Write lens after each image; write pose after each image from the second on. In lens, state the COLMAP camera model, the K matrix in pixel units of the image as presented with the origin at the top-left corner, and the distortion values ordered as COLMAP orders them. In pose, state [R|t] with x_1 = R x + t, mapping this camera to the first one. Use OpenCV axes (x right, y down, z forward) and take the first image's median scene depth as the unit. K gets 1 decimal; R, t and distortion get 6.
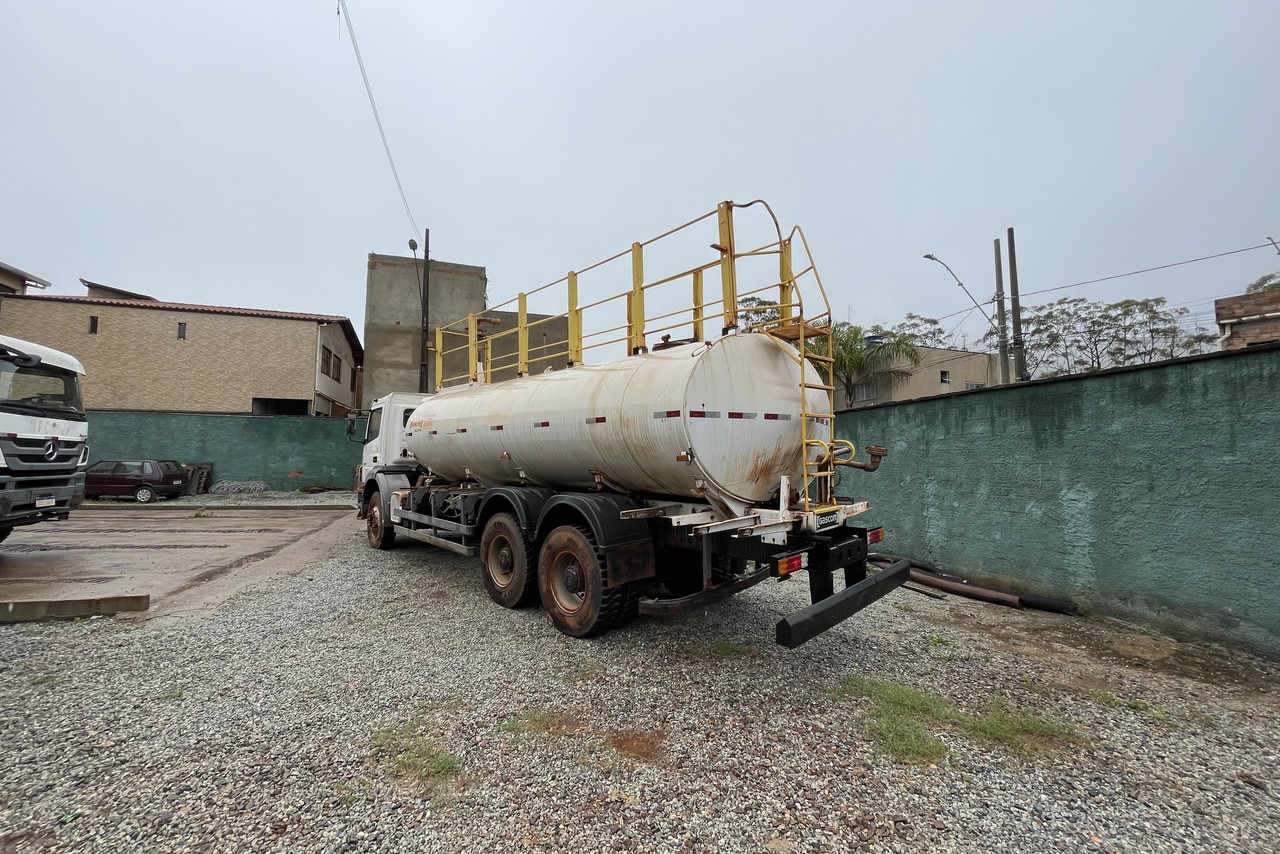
lens RADIAL K [[509.3, 0, 640.0], [0, 509.3, 427.0], [0, 0, 1]] dist [0.001812, 0.000044]
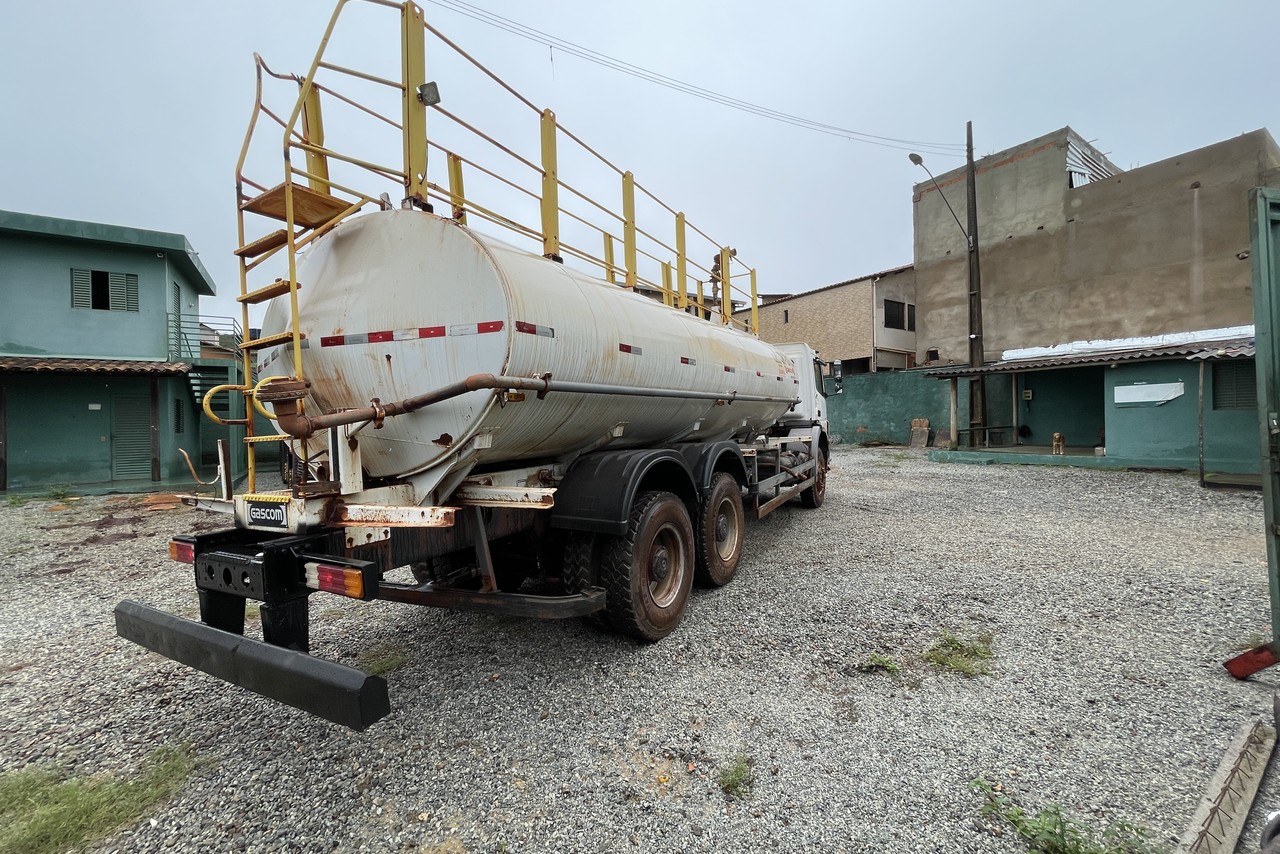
lens RADIAL K [[511.9, 0, 635.2], [0, 511.9, 427.9], [0, 0, 1]] dist [-0.013590, 0.003665]
pose [[0.274371, 0.000270, -0.961624, 0.203067], [0.088691, 0.995731, 0.025585, 0.020071], [0.957525, -0.092307, 0.273176, 0.241936]]
